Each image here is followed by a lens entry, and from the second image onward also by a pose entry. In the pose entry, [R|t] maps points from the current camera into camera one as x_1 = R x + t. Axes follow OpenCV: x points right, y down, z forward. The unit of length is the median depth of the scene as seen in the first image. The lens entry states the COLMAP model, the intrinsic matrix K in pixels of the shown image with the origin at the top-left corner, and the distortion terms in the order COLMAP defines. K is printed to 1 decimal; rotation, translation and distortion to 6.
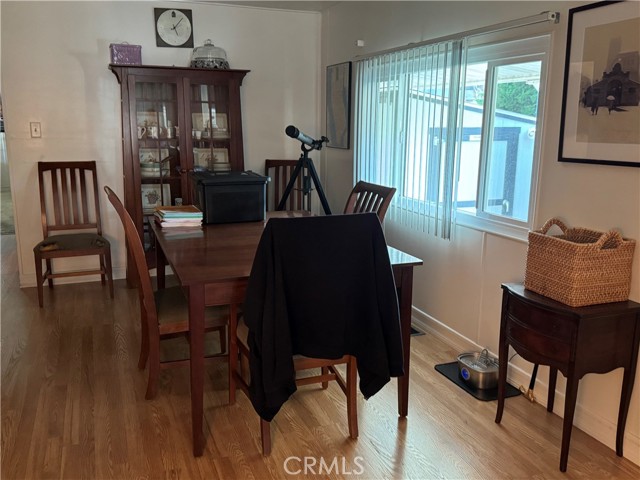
lens RADIAL K [[595.4, 0, 316.0], [0, 595.4, 241.8], [0, 0, 1]] dist [0.056358, 0.000000]
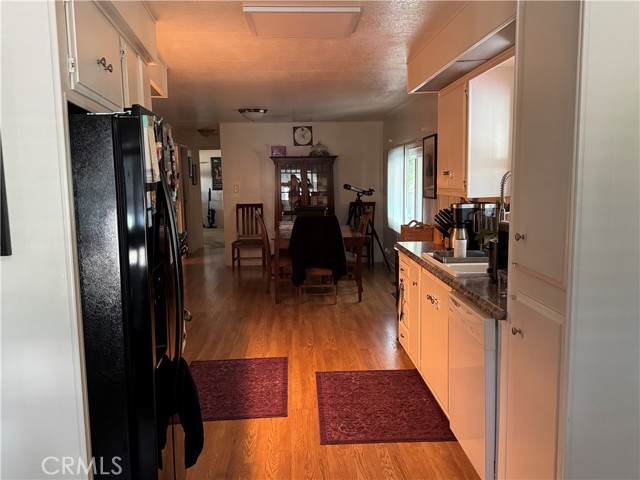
lens RADIAL K [[595.4, 0, 320.5], [0, 595.4, 239.0], [0, 0, 1]] dist [0.056358, 0.000000]
pose [[0.948496, 0.009255, -0.316655, 0.451878], [-0.039079, 0.995357, -0.087964, 0.152559], [0.314371, 0.095808, 0.944453, -0.813441]]
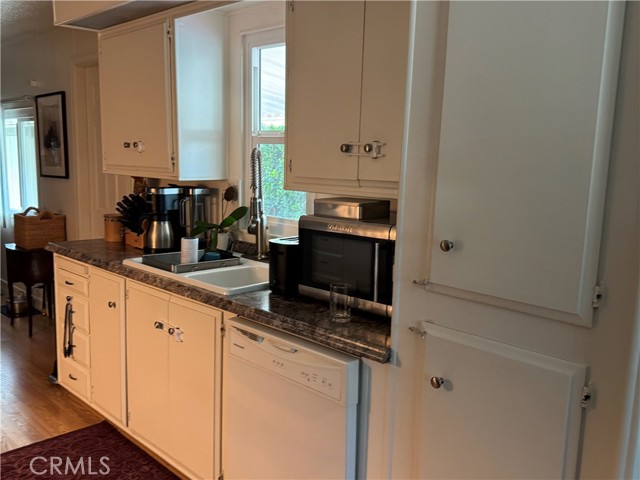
lens RADIAL K [[595.4, 0, 320.7], [0, 595.4, 243.6], [0, 0, 1]] dist [0.056358, 0.000000]
pose [[0.916855, -0.040210, 0.397191, 0.261383], [0.060225, 0.997460, -0.038041, 0.110212], [-0.394652, 0.058799, 0.916947, -0.581131]]
